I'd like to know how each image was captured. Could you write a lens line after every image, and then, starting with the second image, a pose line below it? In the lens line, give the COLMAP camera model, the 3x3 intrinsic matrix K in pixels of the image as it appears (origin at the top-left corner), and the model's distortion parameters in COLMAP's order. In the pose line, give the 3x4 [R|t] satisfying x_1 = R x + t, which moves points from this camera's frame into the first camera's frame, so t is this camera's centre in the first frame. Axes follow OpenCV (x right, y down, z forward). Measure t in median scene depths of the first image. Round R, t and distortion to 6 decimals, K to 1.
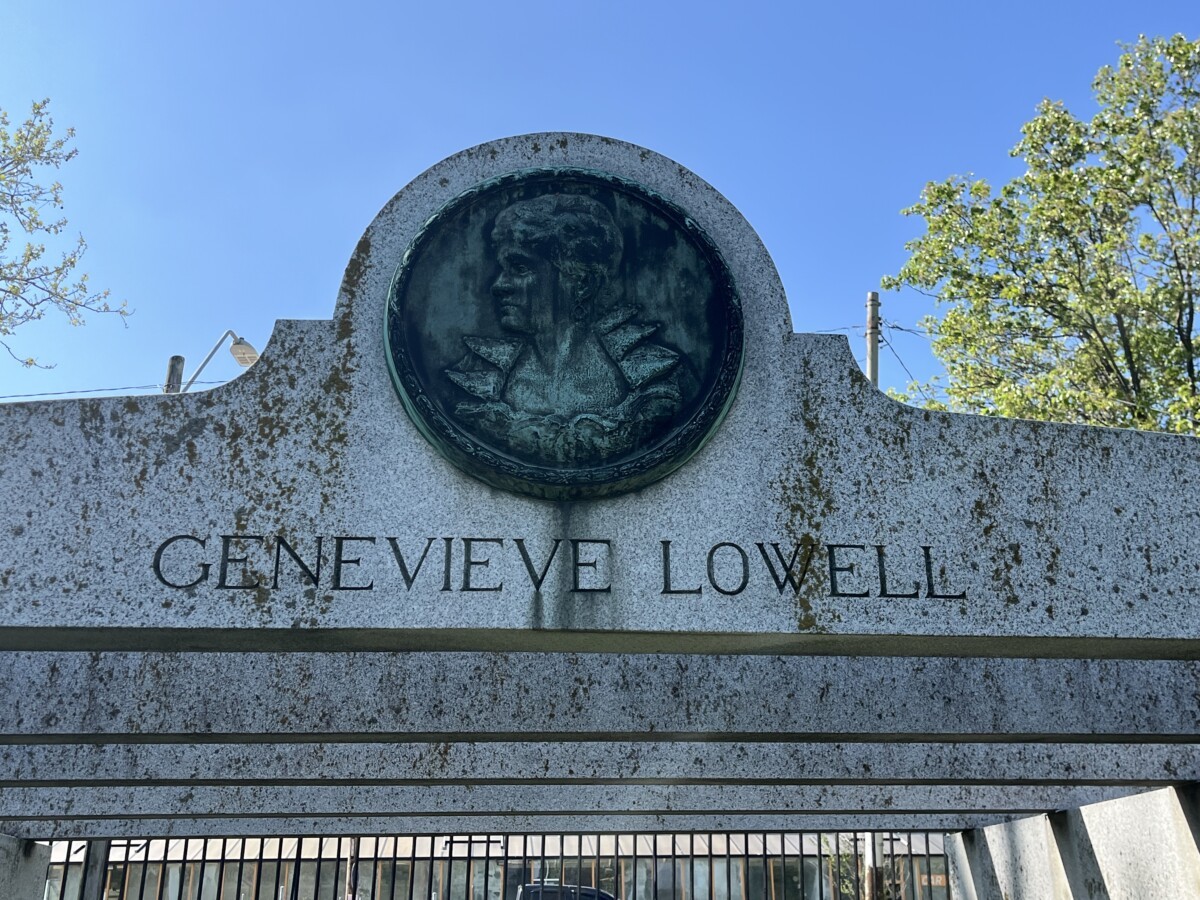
lens RADIAL K [[1310.4, 0, 600.0], [0, 1310.4, 450.0], [0, 0, 1]] dist [0.035829, -0.015179]
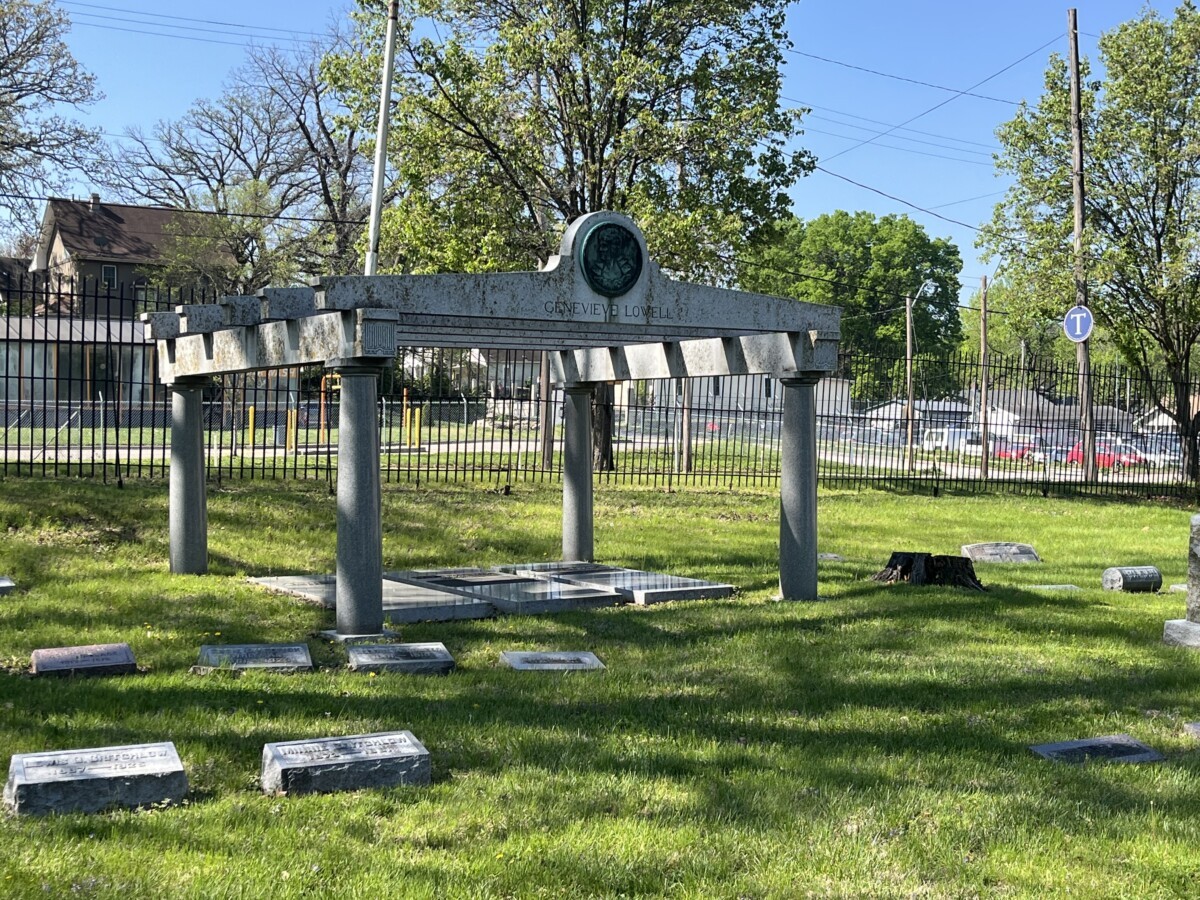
lens RADIAL K [[1587.9, 0, 600.0], [0, 1587.9, 450.0], [0, 0, 1]] dist [-0.001709, -0.004572]
pose [[0.894651, 0.007585, 0.446701, -0.947231], [-0.166101, 0.933831, 0.316812, -0.454864], [-0.414740, -0.357634, 0.836713, -1.459162]]
